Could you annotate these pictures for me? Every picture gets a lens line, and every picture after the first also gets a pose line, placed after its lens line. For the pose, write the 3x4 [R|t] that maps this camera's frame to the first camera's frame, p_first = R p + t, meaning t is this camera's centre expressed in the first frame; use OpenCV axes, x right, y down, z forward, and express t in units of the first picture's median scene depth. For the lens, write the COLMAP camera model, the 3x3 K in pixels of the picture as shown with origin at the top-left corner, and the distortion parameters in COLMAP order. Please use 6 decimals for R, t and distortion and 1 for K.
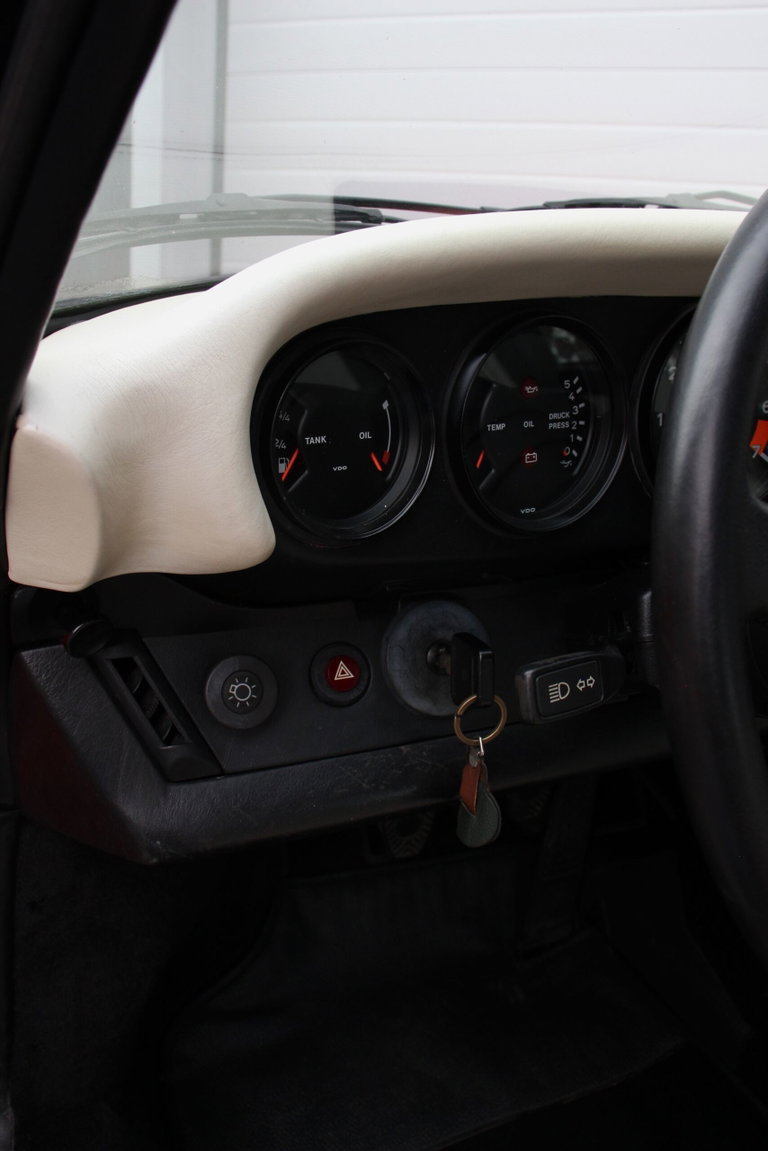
lens RADIAL K [[955.3, 0, 381.9], [0, 955.3, 552.7], [0, 0, 1]] dist [-0.113733, 0.012930]
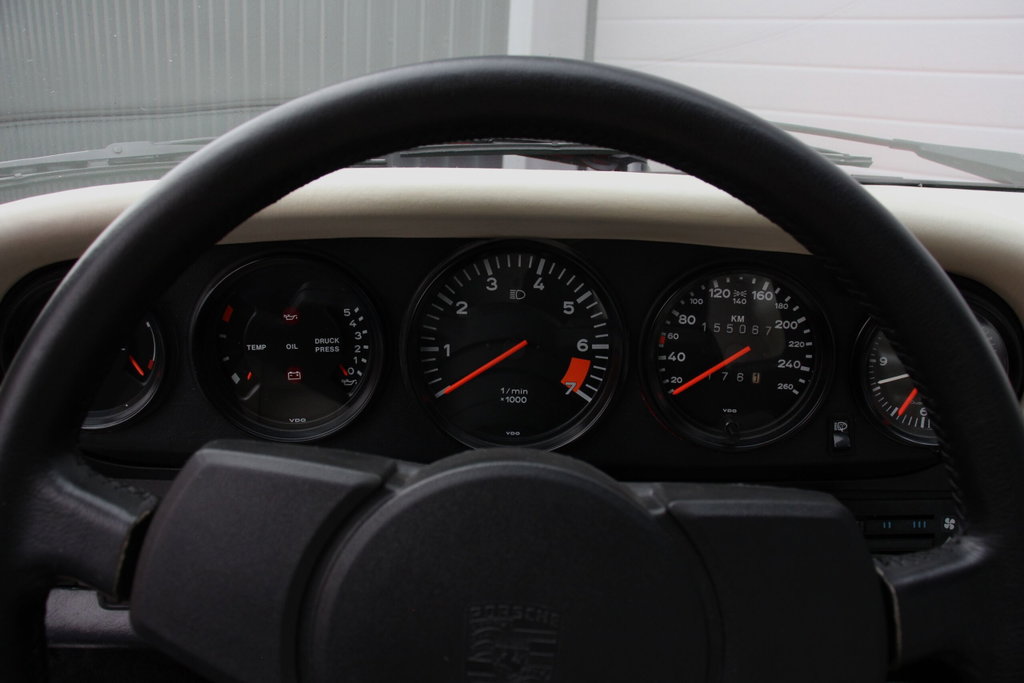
lens RADIAL K [[832.5, 0, 525.4], [0, 832.5, 341.4], [0, 0, 1]] dist [-0.177055, 0.137631]
pose [[0.930457, 0.107189, -0.350372, 0.744727], [-0.119843, 0.992686, -0.014565, -0.157027], [0.346248, 0.055541, 0.936497, 0.165863]]
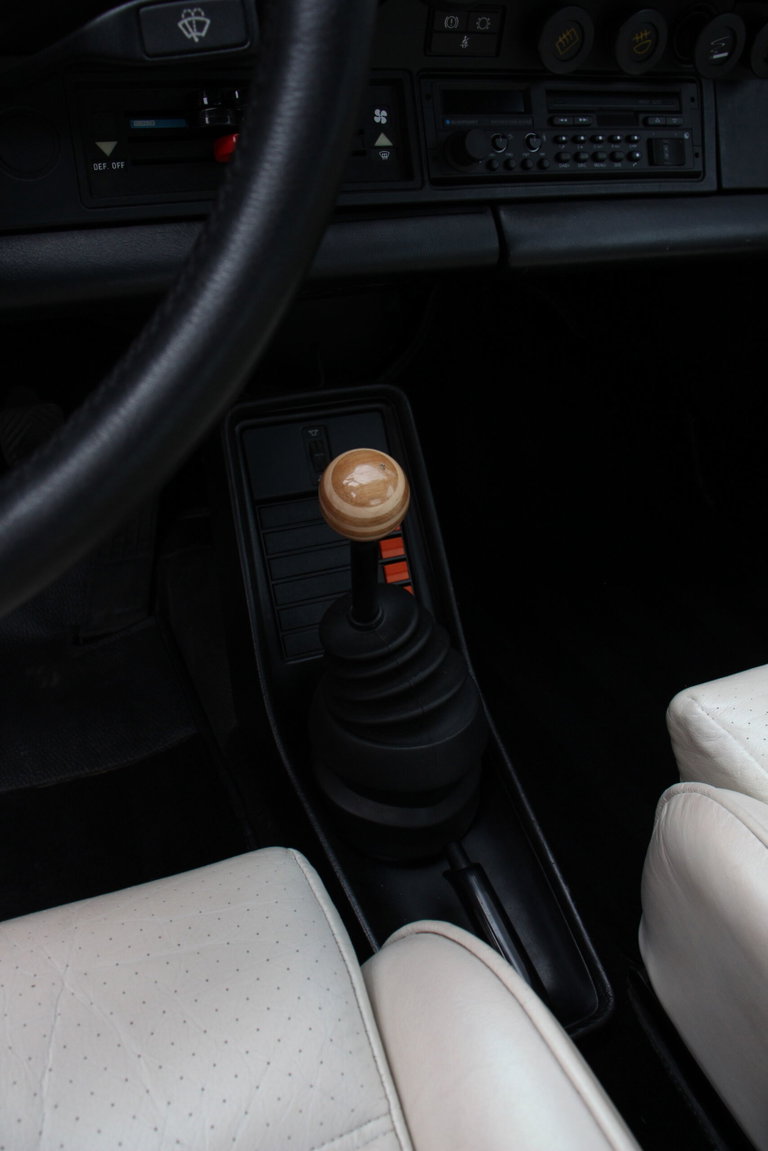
lens RADIAL K [[935.8, 0, 385.2], [0, 935.8, 569.2], [0, 0, 1]] dist [-0.177055, 0.137631]
pose [[0.999682, 0.013549, 0.021277, 0.926729], [-0.019006, 0.959177, 0.282167, 0.217019], [-0.016585, -0.282481, 0.959129, 0.303124]]
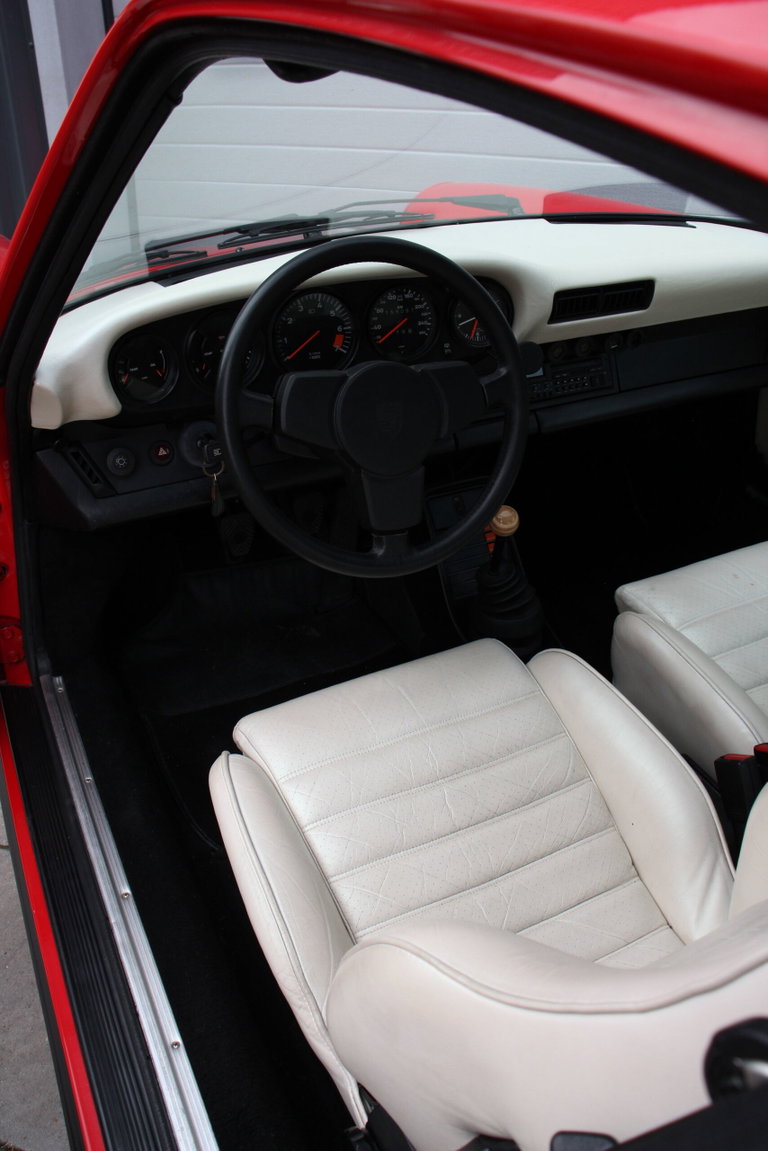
lens RADIAL K [[935.8, 0, 385.2], [0, 935.8, 569.2], [0, 0, 1]] dist [-0.177055, 0.137631]
pose [[0.997538, -0.057717, 0.039824, 0.445646], [0.046942, 0.971533, 0.232206, -0.117210], [-0.052093, -0.229765, 0.971851, -1.522759]]
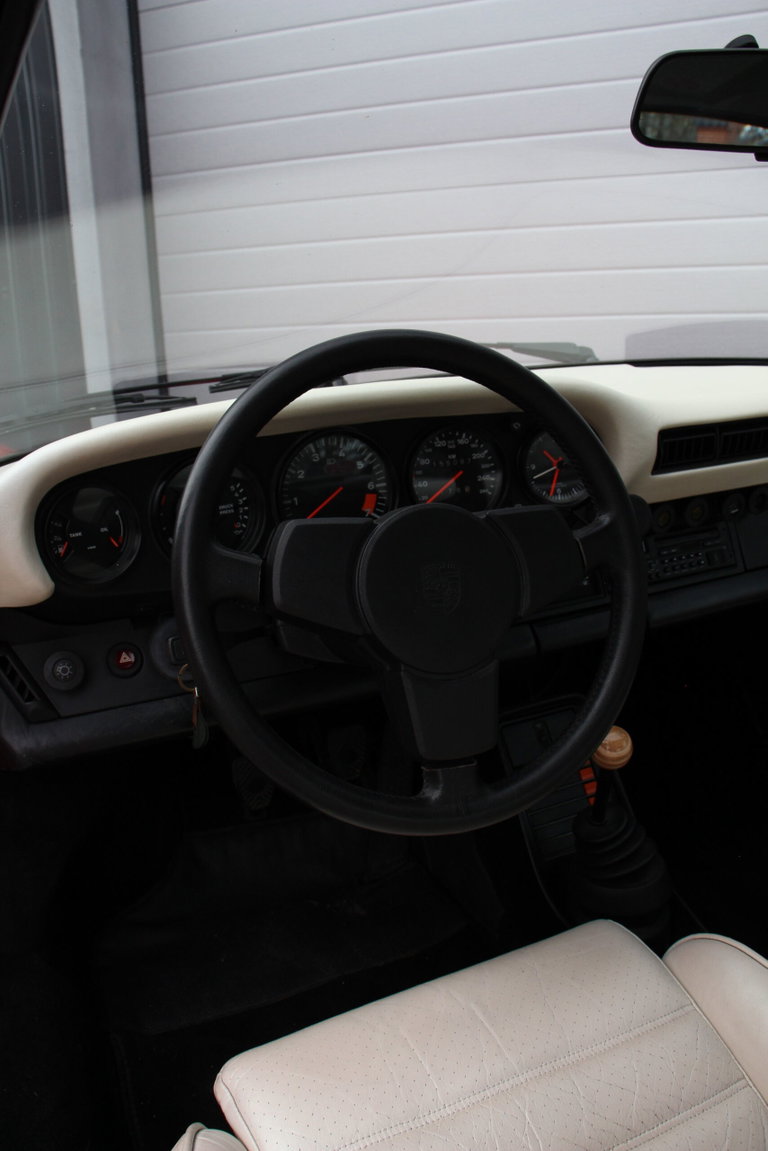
lens RADIAL K [[935.8, 0, 385.2], [0, 935.8, 569.2], [0, 0, 1]] dist [-0.177055, 0.137631]
pose [[0.996369, -0.084764, -0.008006, 0.490550], [0.084371, 0.995599, -0.040787, 0.072090], [0.011428, 0.039964, 0.999136, -0.759820]]
